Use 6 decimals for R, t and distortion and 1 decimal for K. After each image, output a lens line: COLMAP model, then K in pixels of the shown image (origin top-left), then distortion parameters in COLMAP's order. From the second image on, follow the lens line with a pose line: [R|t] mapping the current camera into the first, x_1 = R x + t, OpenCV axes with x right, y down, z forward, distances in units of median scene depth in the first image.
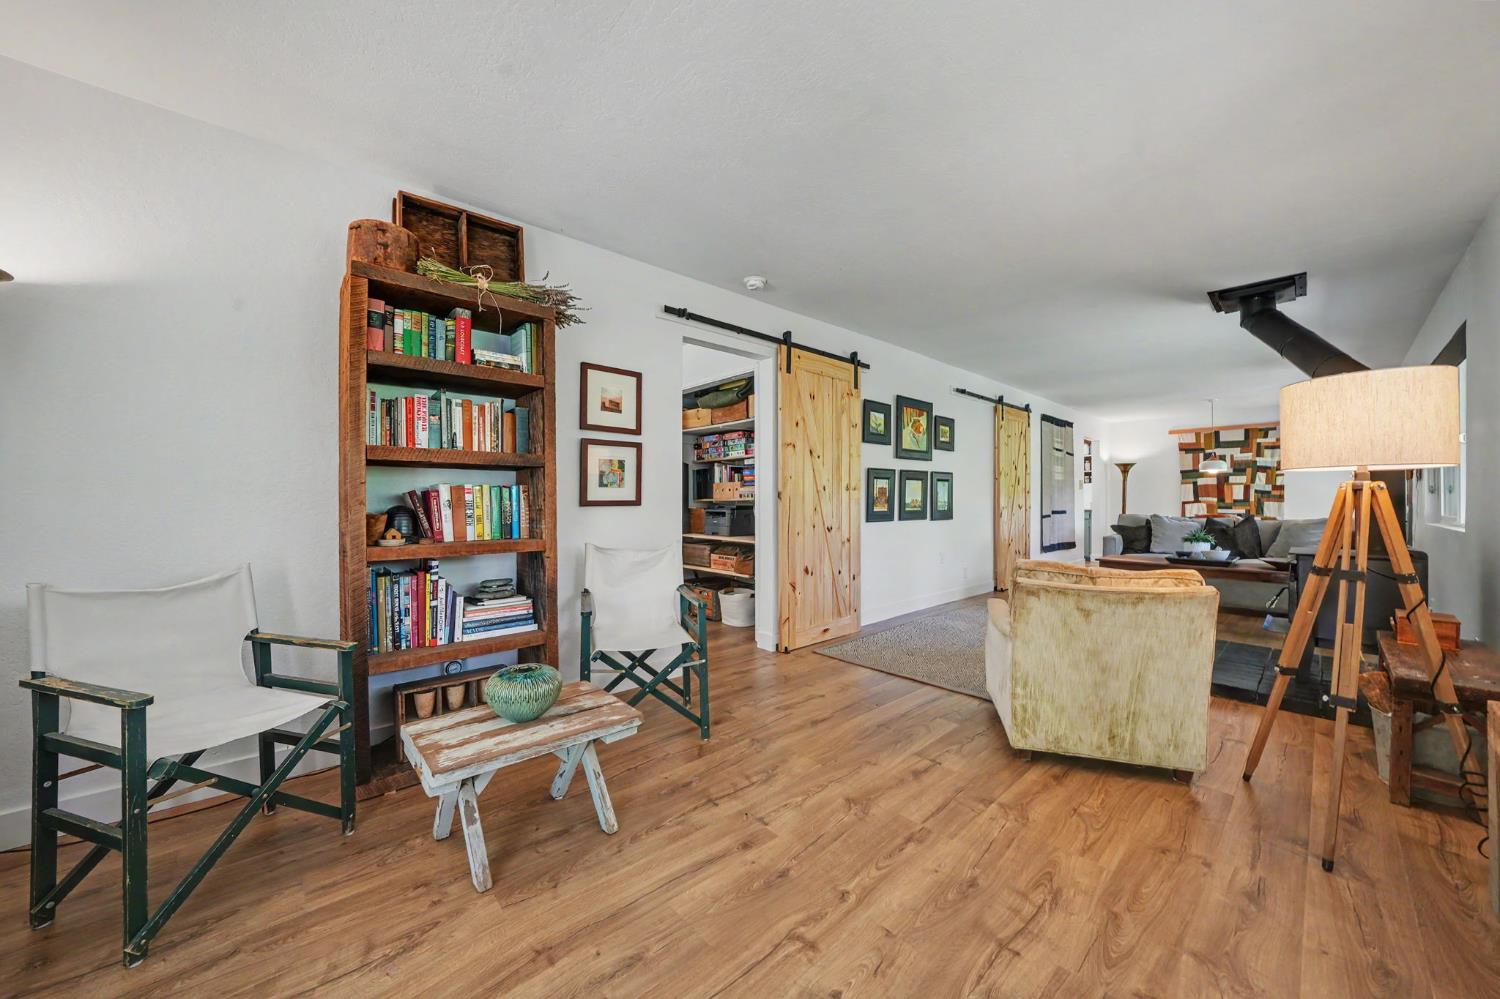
lens RADIAL K [[552.8, 0, 736.7], [0, 552.8, 494.4], [0, 0, 1]] dist [-0.013981, 0.000241]
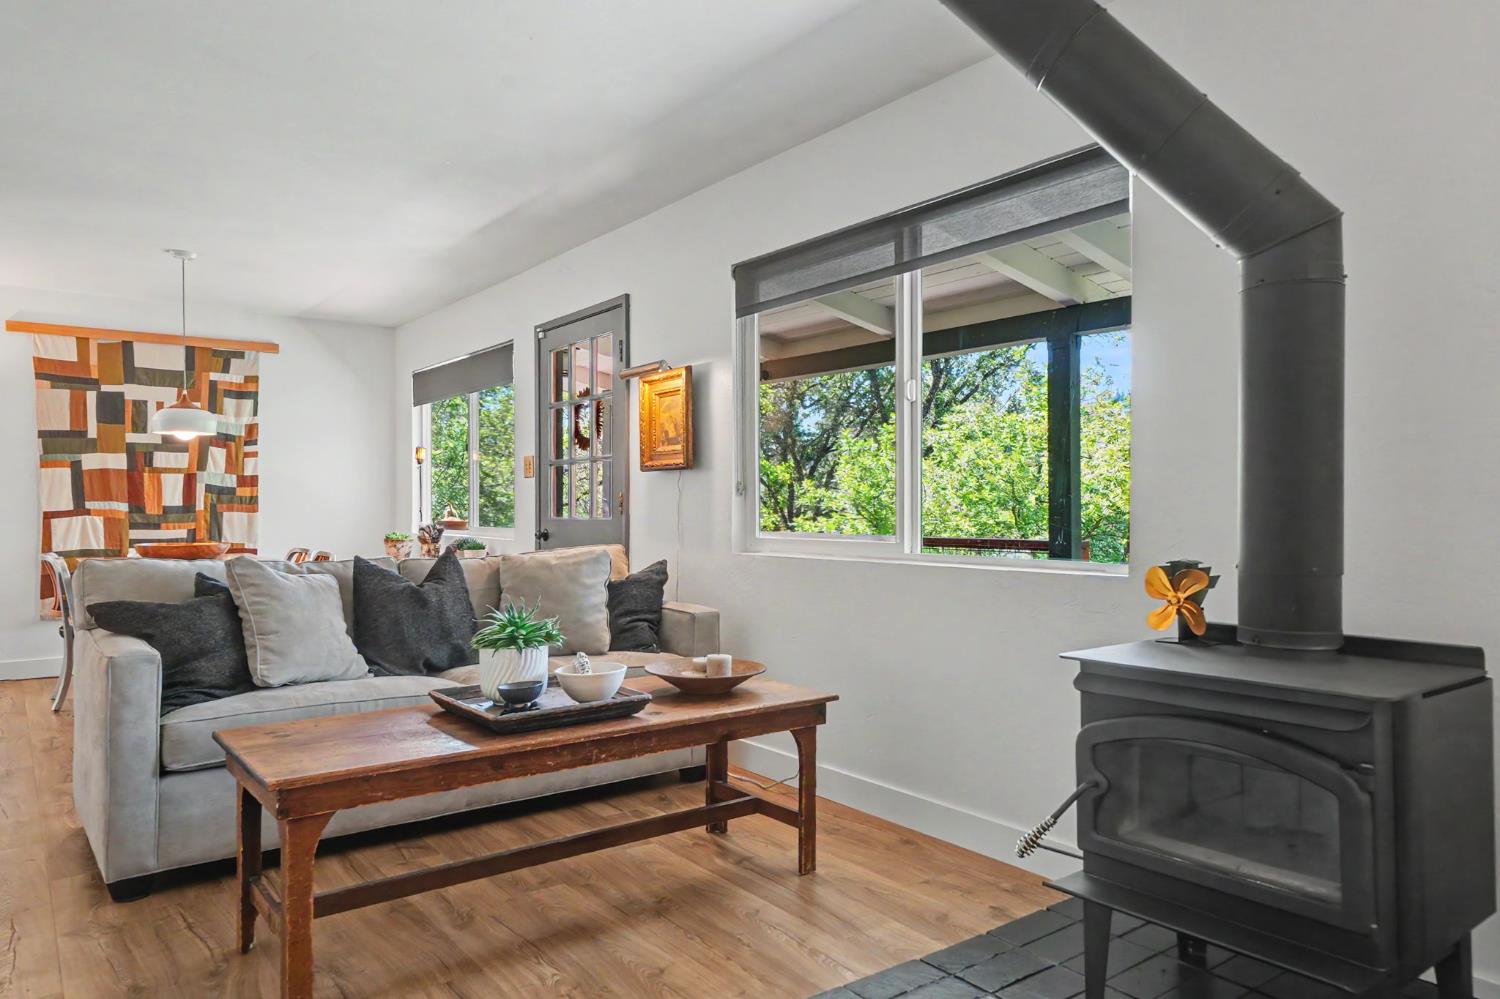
lens RADIAL K [[983.6, 0, 741.2], [0, 983.6, 510.1], [0, 0, 1]] dist [0.032204, 0.001917]
pose [[0.087784, -0.005416, 0.996125, 0.245602], [-0.008021, 0.999949, 0.006144, 0.005253], [-0.996107, -0.008530, 0.087736, 0.689170]]
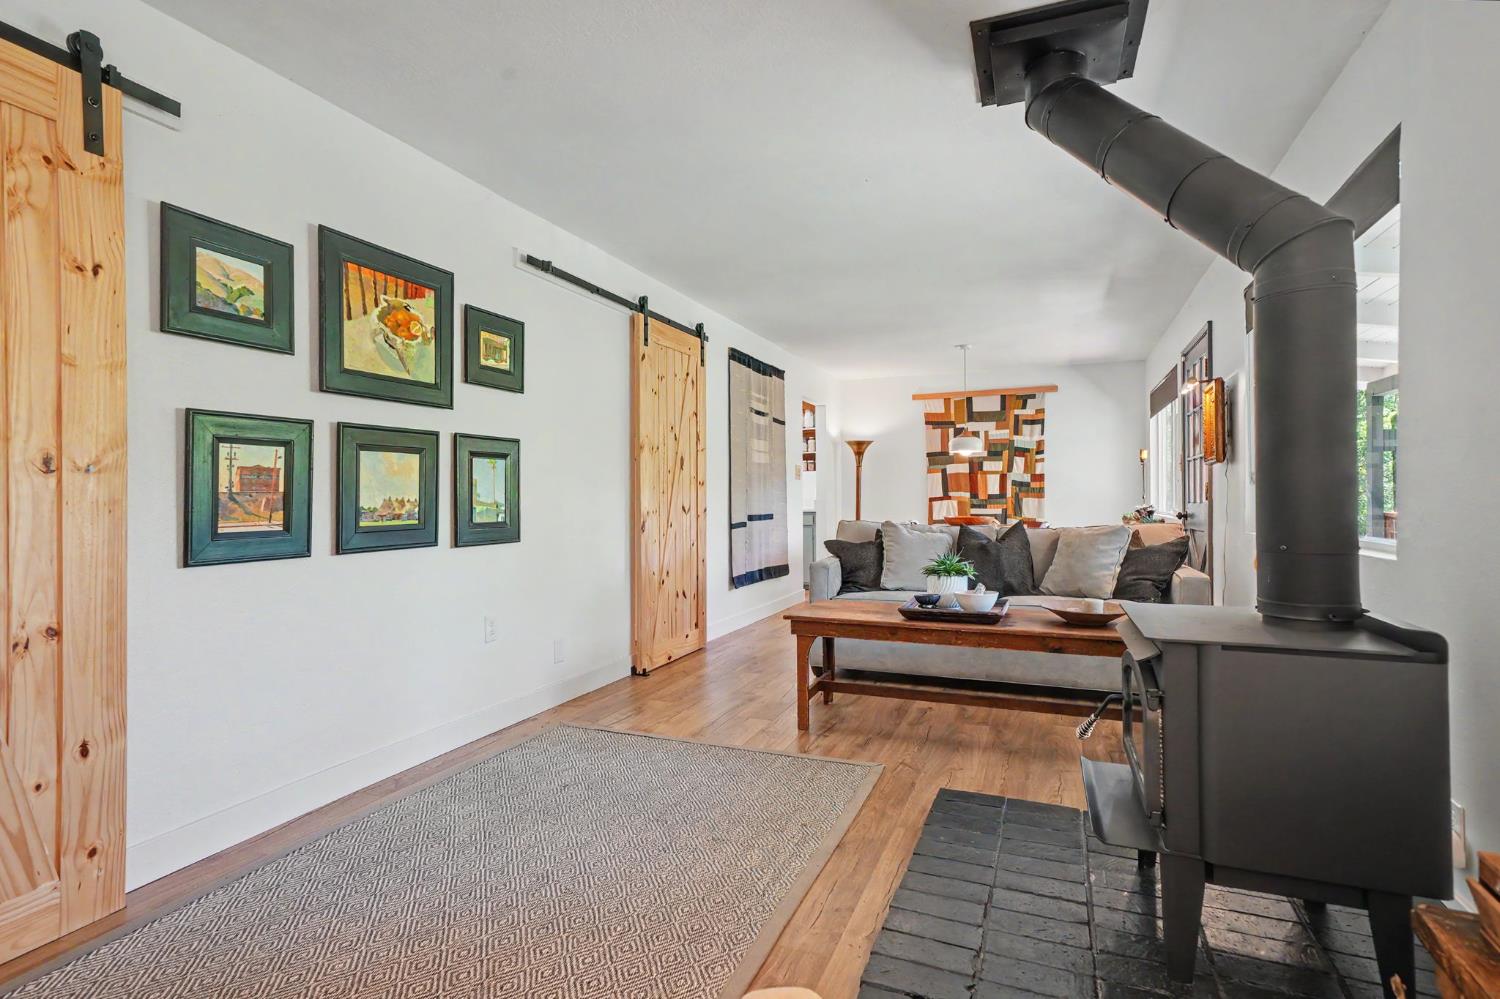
lens RADIAL K [[773.7, 0, 749.8], [0, 773.7, 491.8], [0, 0, 1]] dist [0.026147, -0.002274]
pose [[0.899913, -0.003832, 0.436053, 0.279867], [0.002810, 0.999992, 0.002990, 0.002716], [-0.436061, -0.001465, 0.899916, 0.334267]]
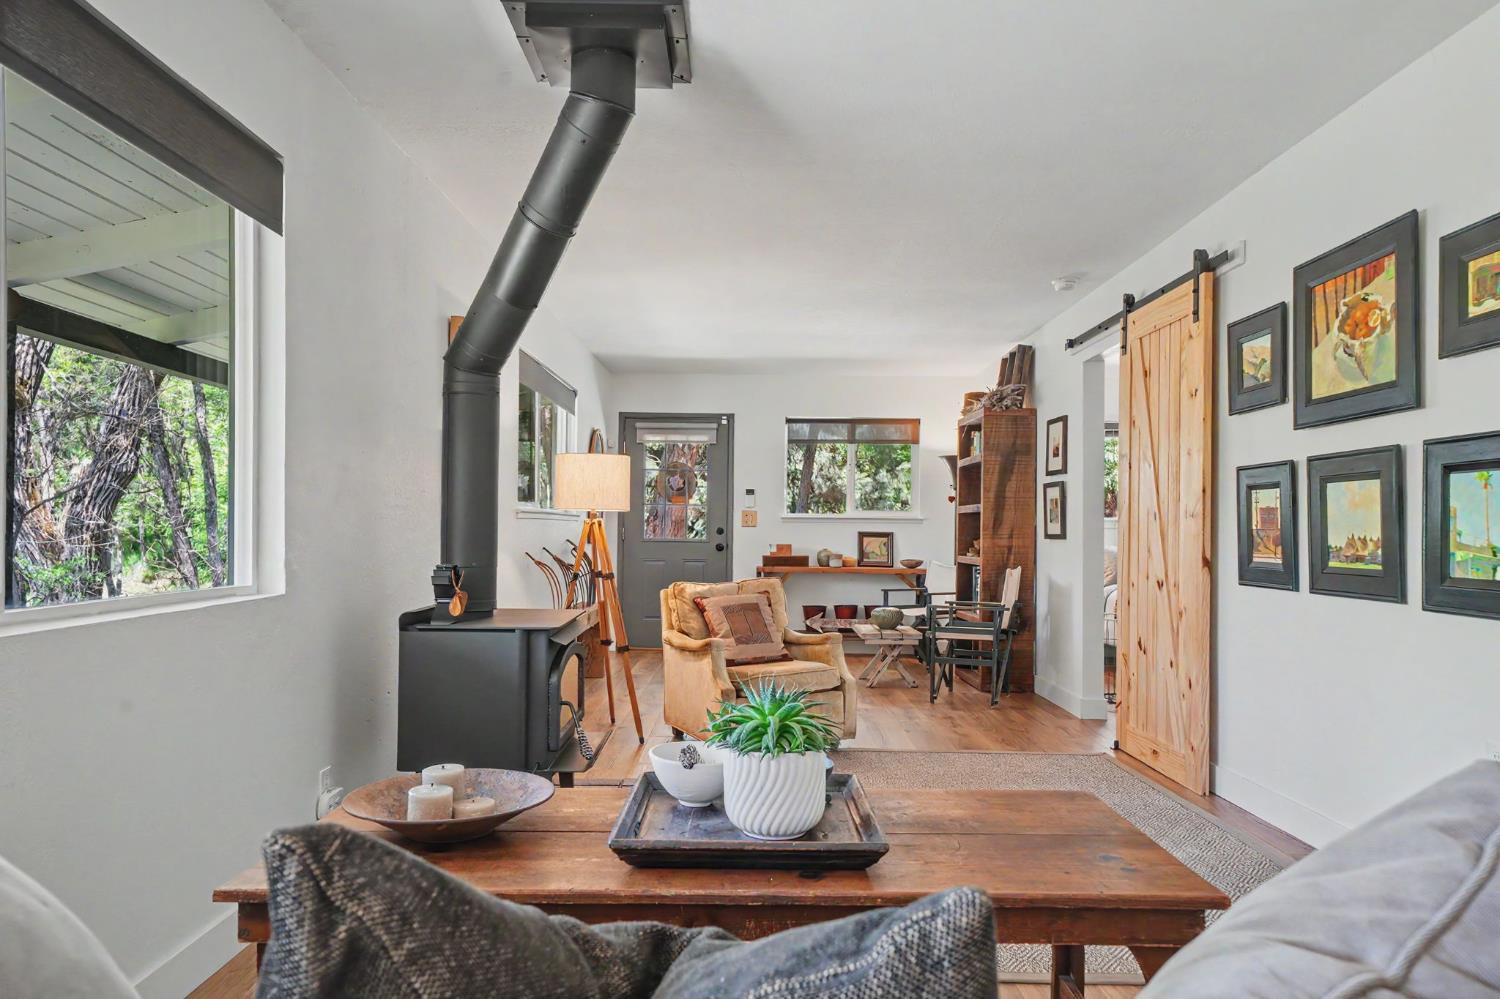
lens RADIAL K [[983.6, 0, 746.6], [0, 983.6, 522.8], [0, 0, 1]] dist [0.032204, 0.001917]
pose [[-0.673676, -0.014645, -0.738881, 0.927618], [-0.007316, 0.999887, -0.013149, 0.010193], [0.738990, -0.003452, -0.673707, 1.029505]]
